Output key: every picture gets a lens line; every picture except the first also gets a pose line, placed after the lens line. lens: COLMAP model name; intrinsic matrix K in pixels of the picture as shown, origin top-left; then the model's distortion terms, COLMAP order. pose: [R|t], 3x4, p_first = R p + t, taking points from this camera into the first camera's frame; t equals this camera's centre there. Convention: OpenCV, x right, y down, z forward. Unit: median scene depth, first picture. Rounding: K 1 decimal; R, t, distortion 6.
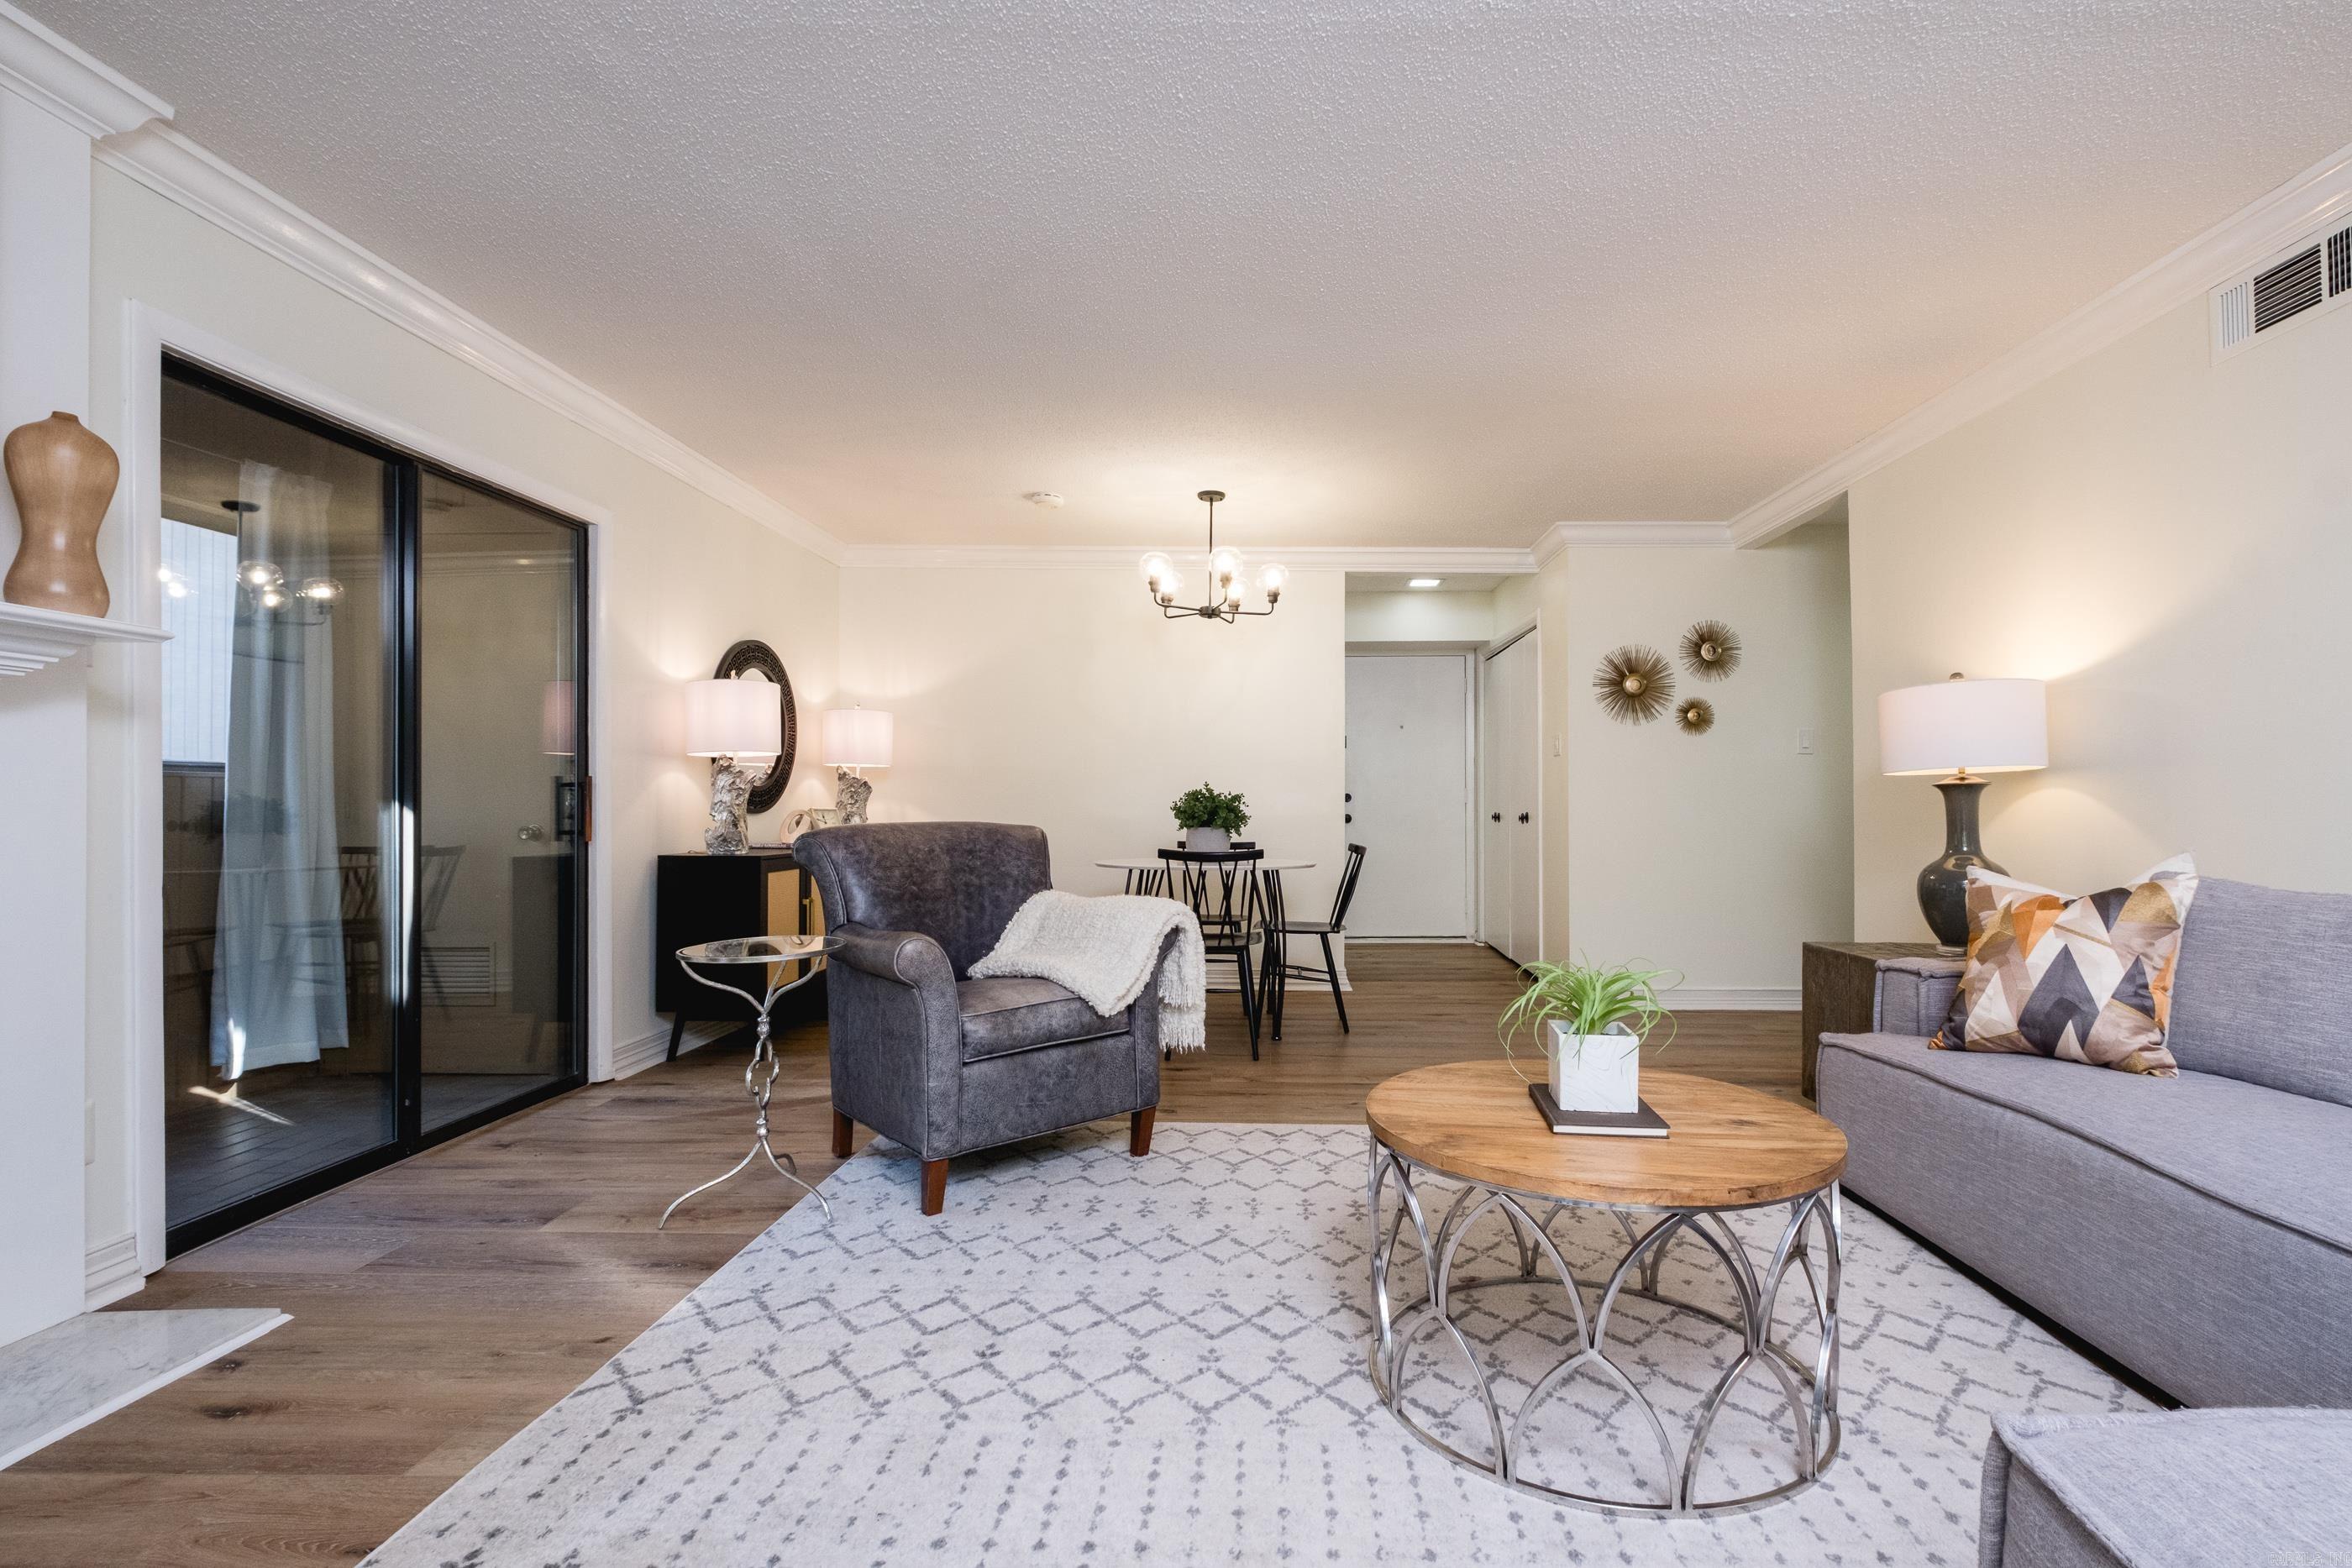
lens RADIAL K [[1029.6, 0, 1244.7], [0, 1029.6, 794.4], [0, 0, 1]] dist [0.000107, 0.000337]
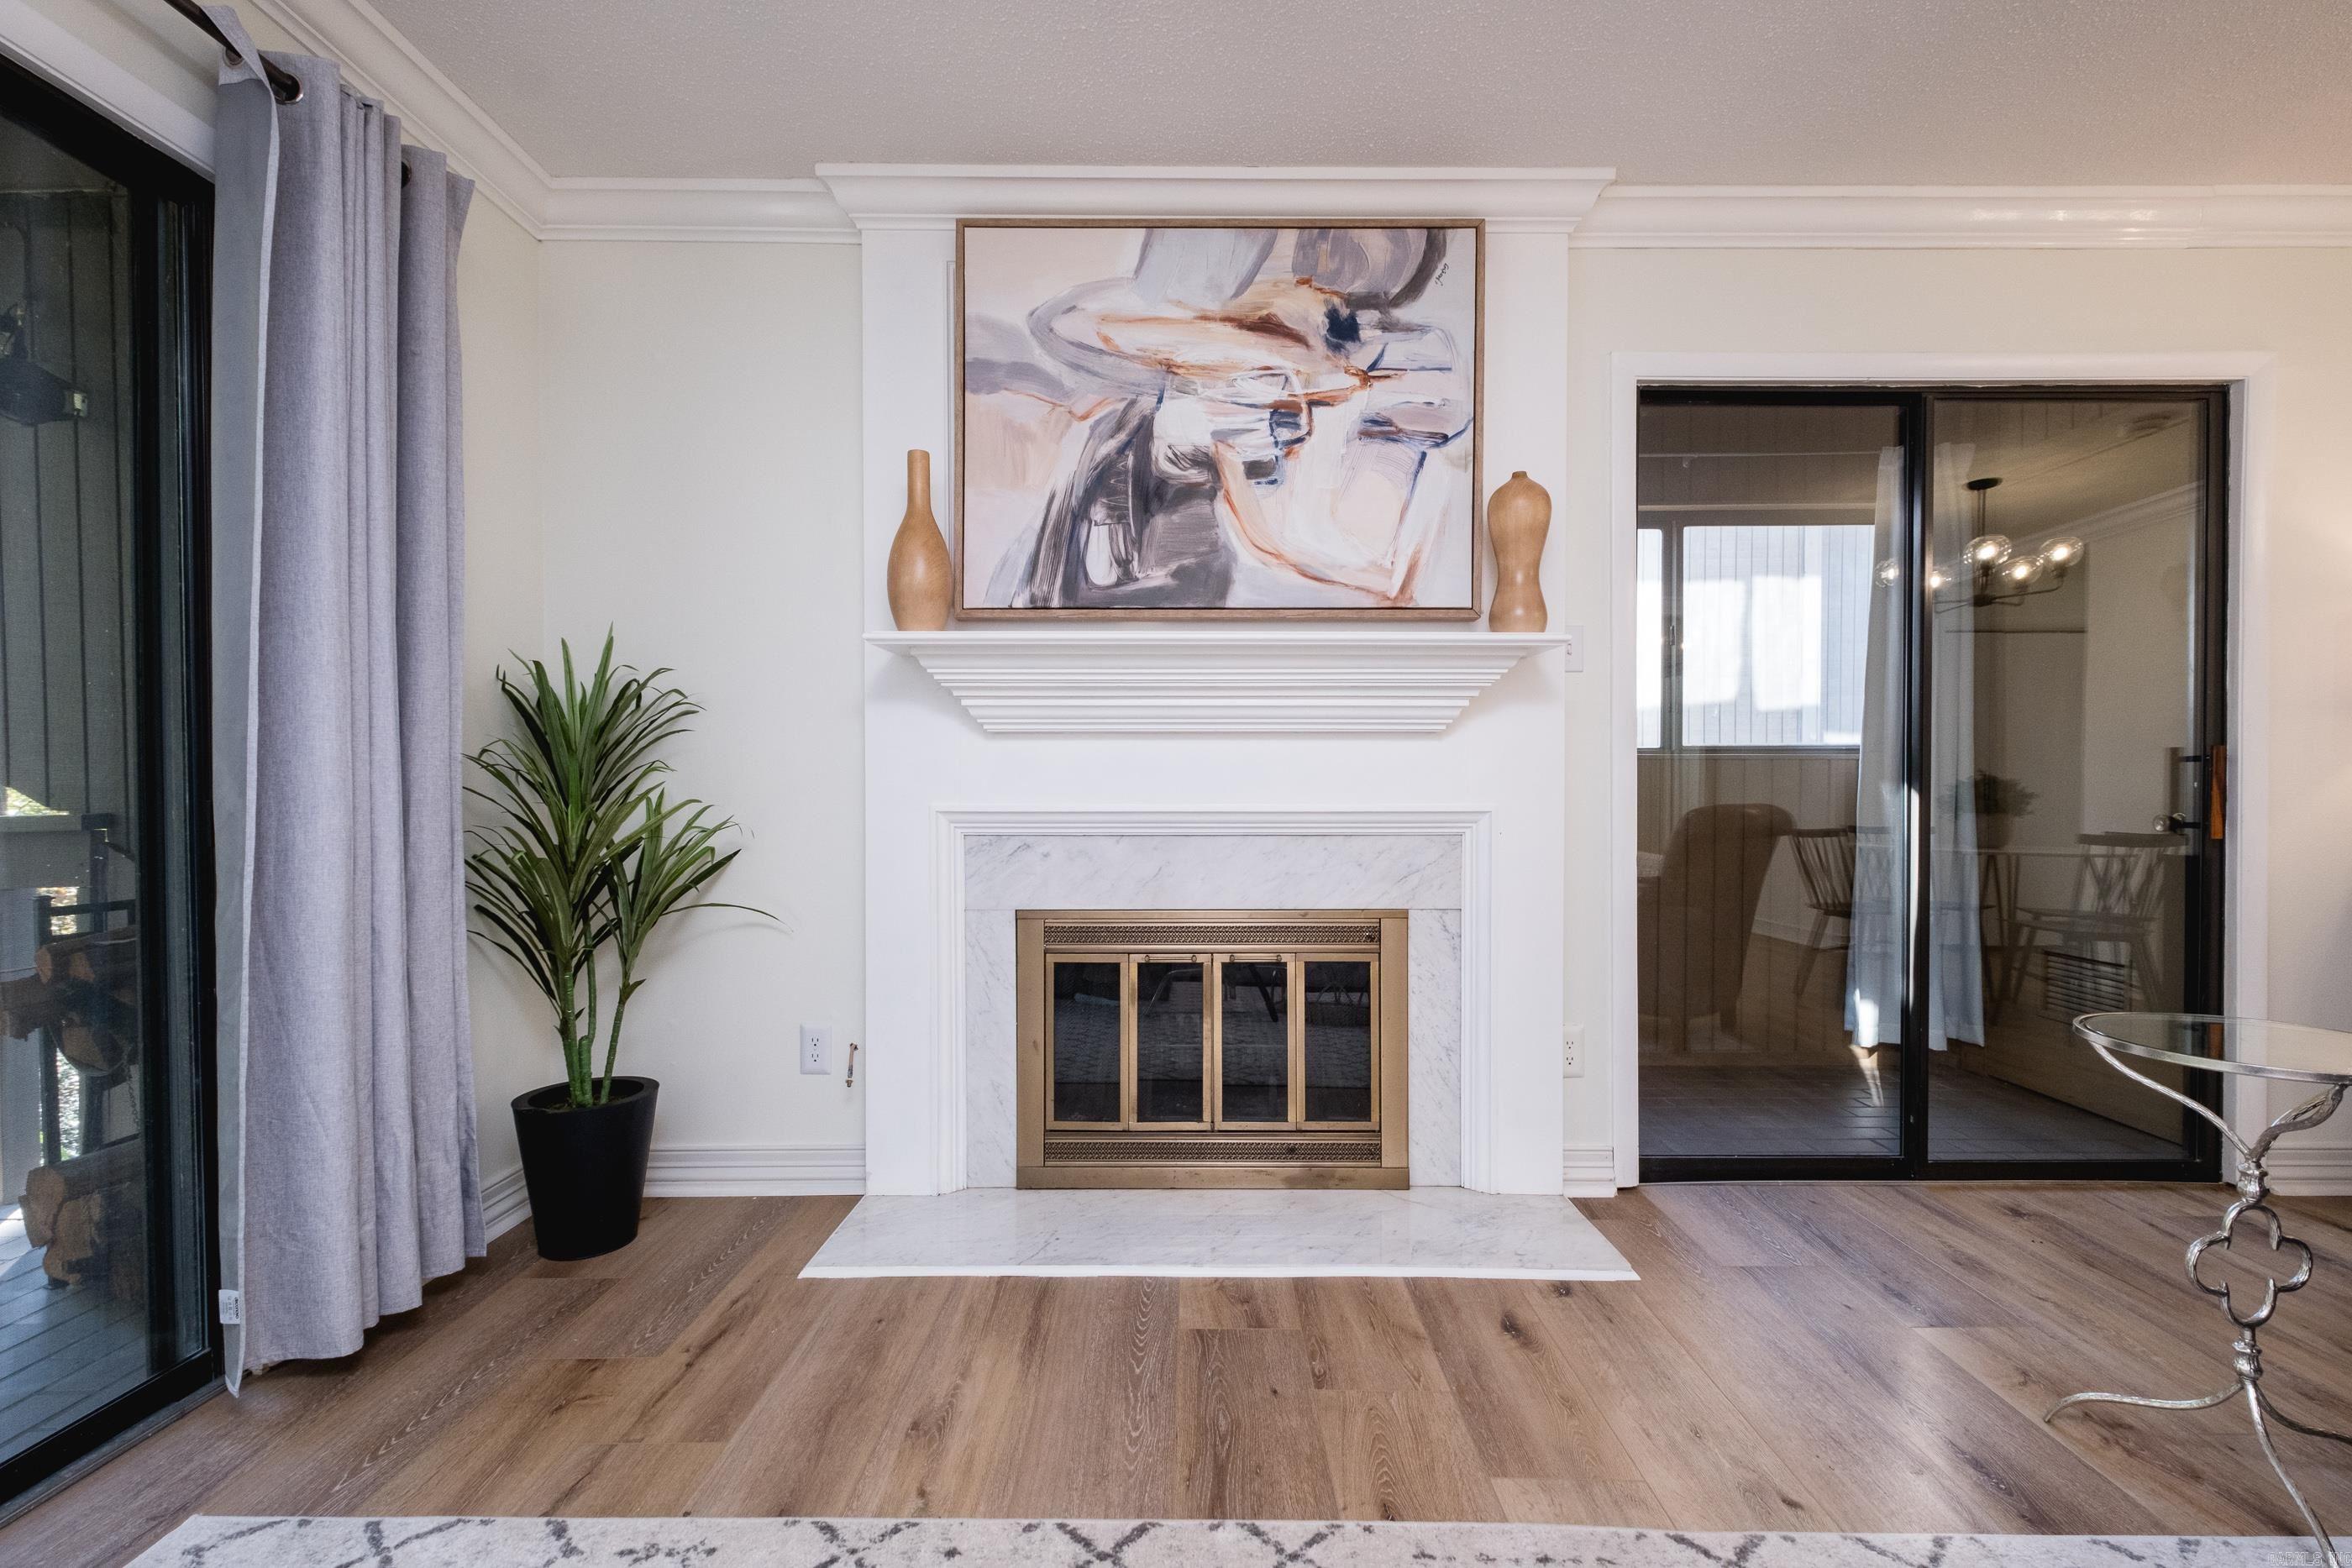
lens RADIAL K [[1029.6, 0, 1165.3], [0, 1029.6, 804.8], [0, 0, 1]] dist [0.000107, 0.000337]
pose [[0.014458, 0.016085, -0.999766, 0.067906], [0.010279, 0.999815, 0.016234, 0.005921], [0.999843, -0.010511, 0.014290, 0.353747]]
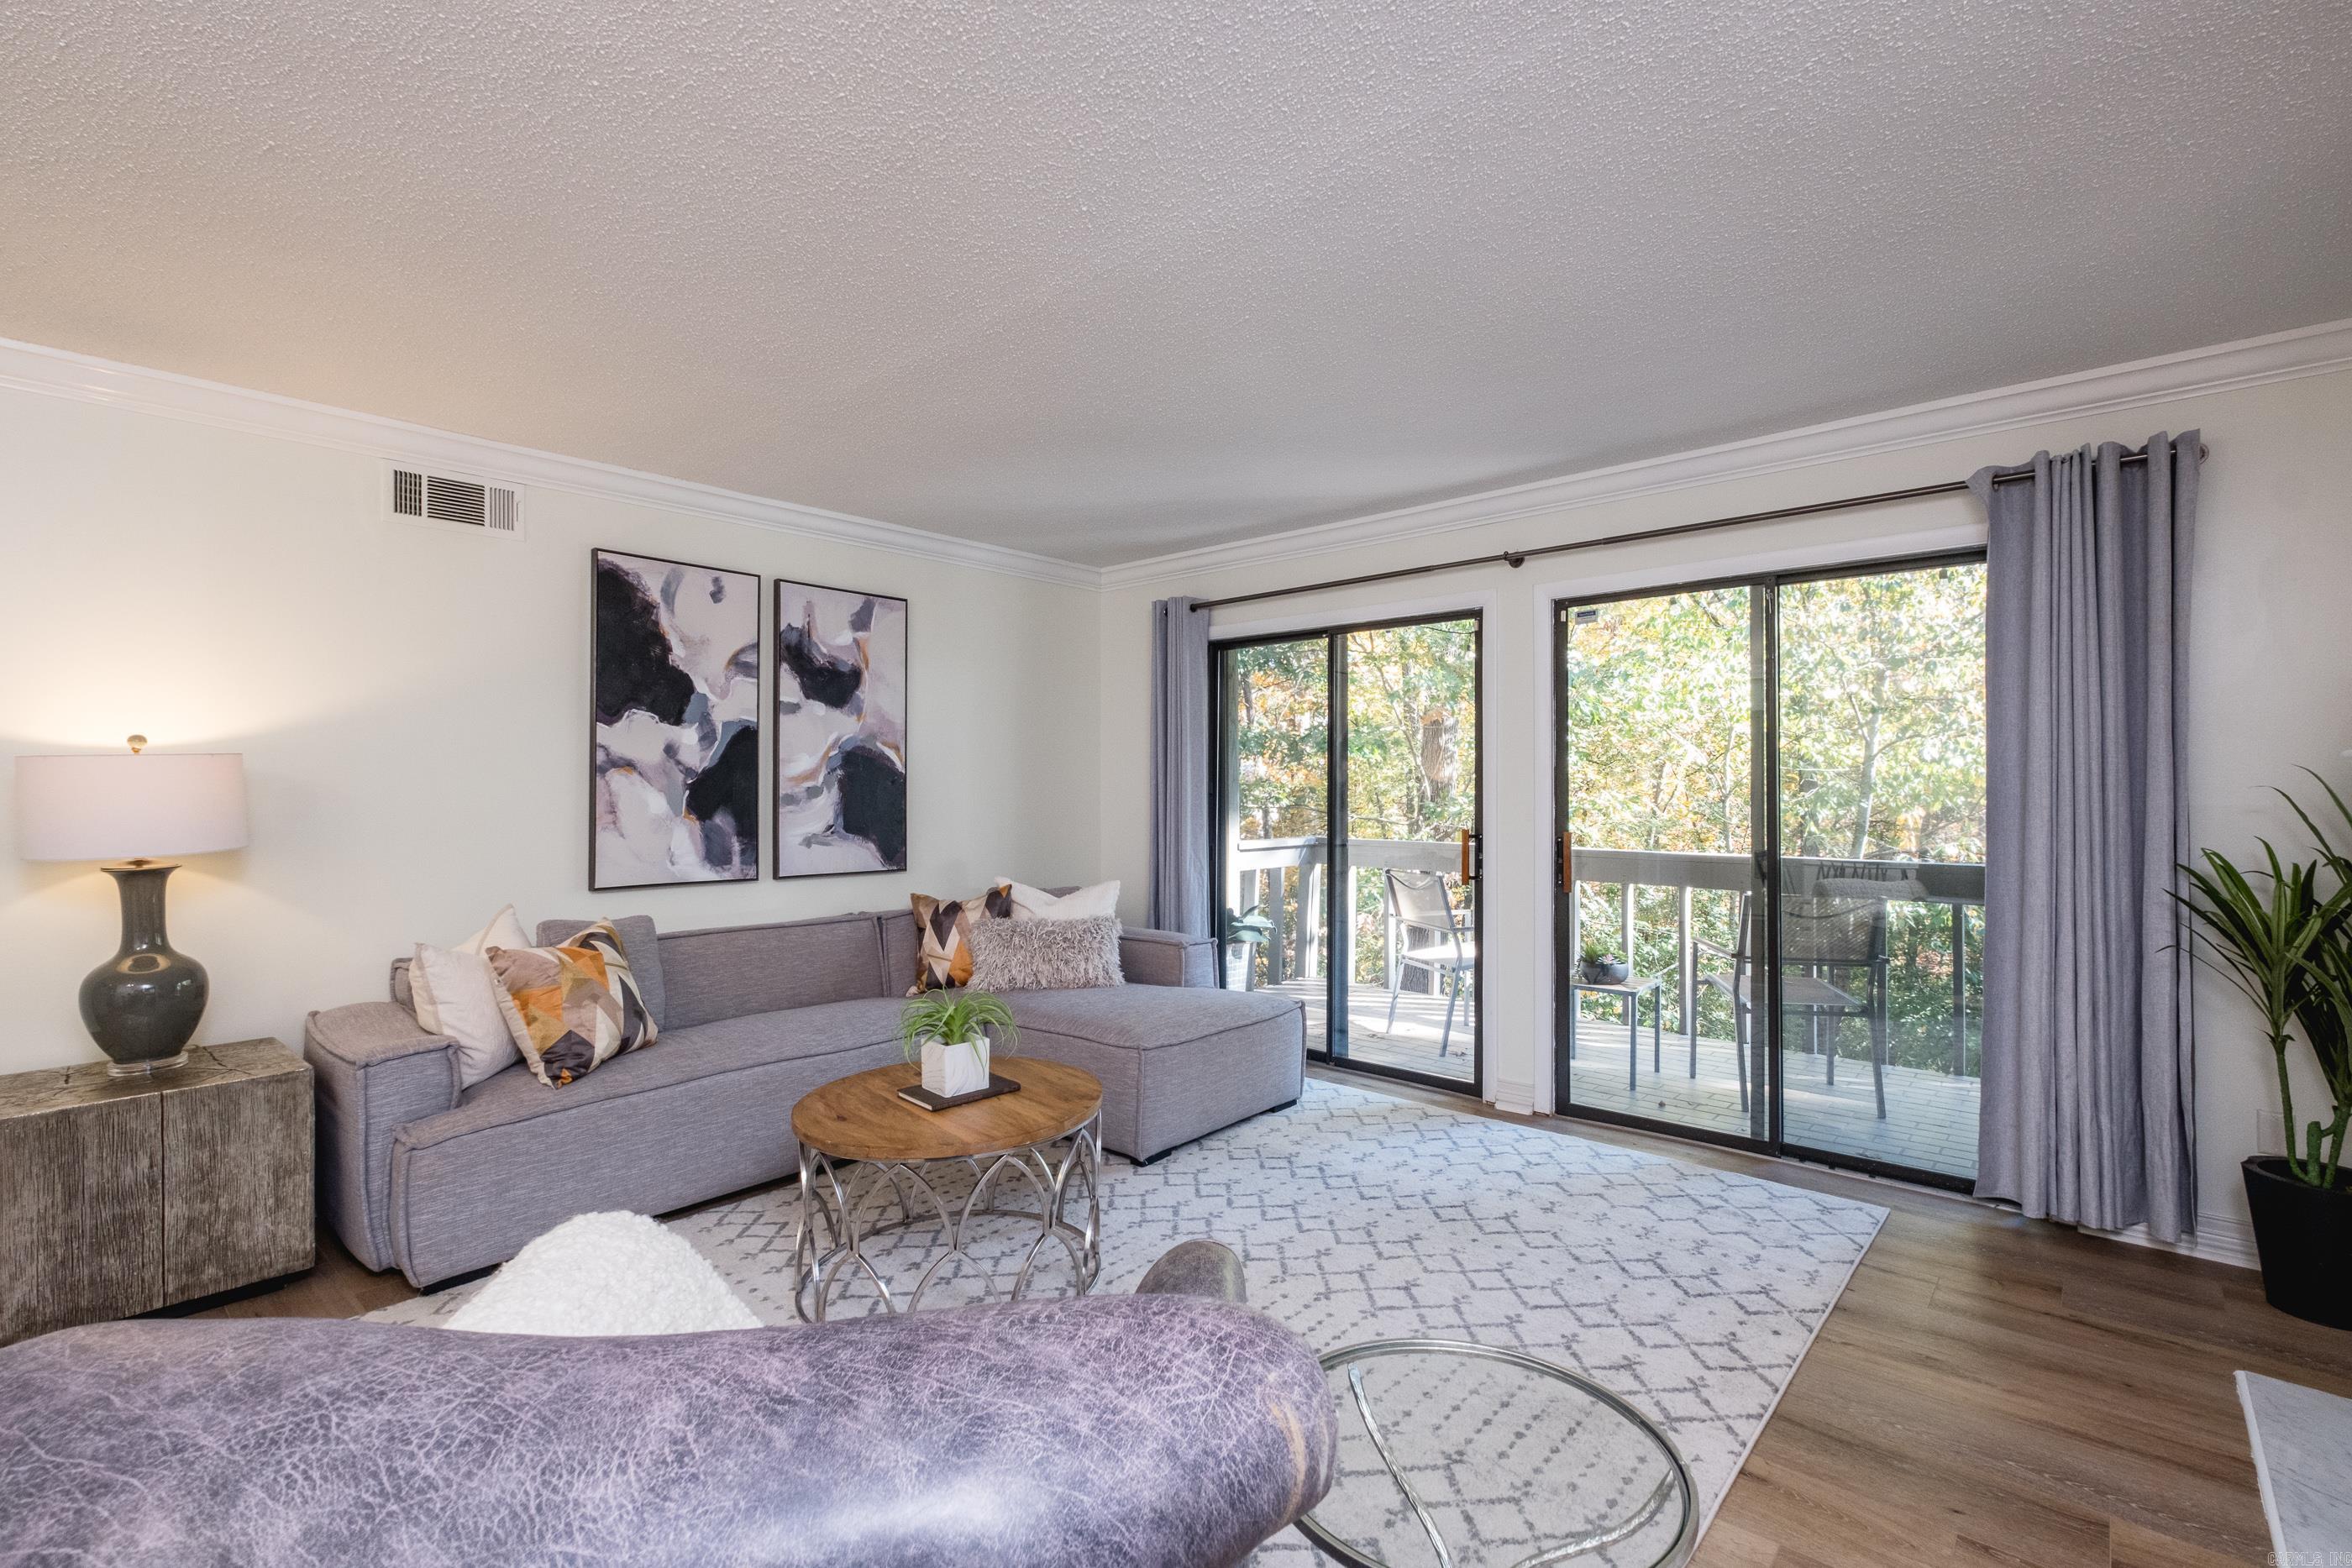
lens RADIAL K [[1029.6, 0, 1195.9], [0, 1029.6, 791.1], [0, 0, 1]] dist [0.000107, 0.000337]
pose [[-0.763174, 0.000463, 0.646193, -0.544573], [-0.004819, 0.999968, -0.006407, -0.075897], [-0.646175, -0.008004, -0.763147, 1.162211]]
